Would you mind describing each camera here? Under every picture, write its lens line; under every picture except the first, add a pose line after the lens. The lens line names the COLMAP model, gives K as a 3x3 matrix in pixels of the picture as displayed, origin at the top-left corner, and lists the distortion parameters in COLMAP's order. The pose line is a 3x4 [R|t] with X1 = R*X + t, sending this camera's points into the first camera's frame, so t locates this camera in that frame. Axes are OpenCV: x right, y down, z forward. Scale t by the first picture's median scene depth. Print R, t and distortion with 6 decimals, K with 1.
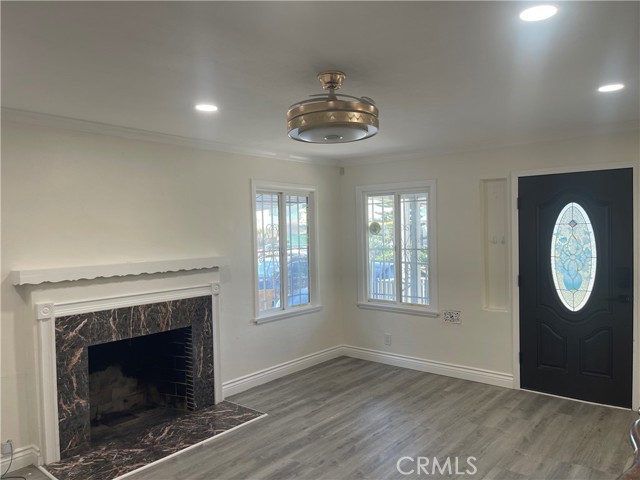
lens RADIAL K [[483.9, 0, 320.1], [0, 483.9, 238.5], [0, 0, 1]] dist [0.062103, -0.081998]
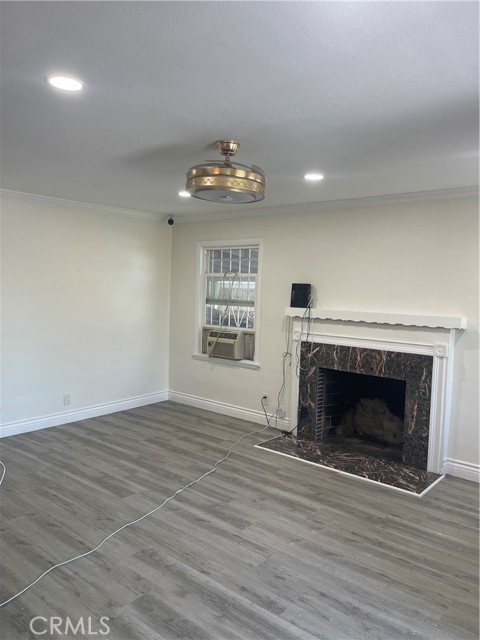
lens RADIAL K [[483.9, 0, 238.0], [0, 483.9, 323.5], [0, 0, 1]] dist [0.062103, -0.081998]
pose [[-0.013210, 0.091910, -0.995680, 0.804387], [-0.052507, 0.994329, 0.092482, -0.015401], [0.998533, 0.053501, -0.008310, 0.709340]]
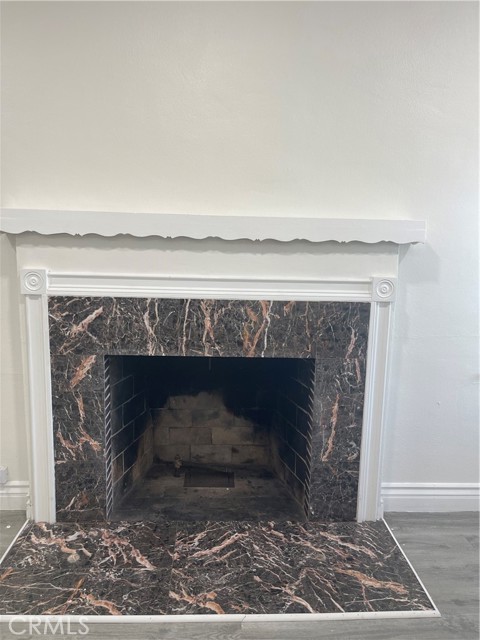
lens RADIAL K [[483.9, 0, 235.4], [0, 483.9, 322.2], [0, 0, 1]] dist [0.062103, -0.081998]
pose [[0.668630, 0.165459, -0.724953, 0.032419], [-0.052627, 0.983015, 0.175819, 0.067826], [0.741731, -0.079406, 0.665981, 0.673045]]
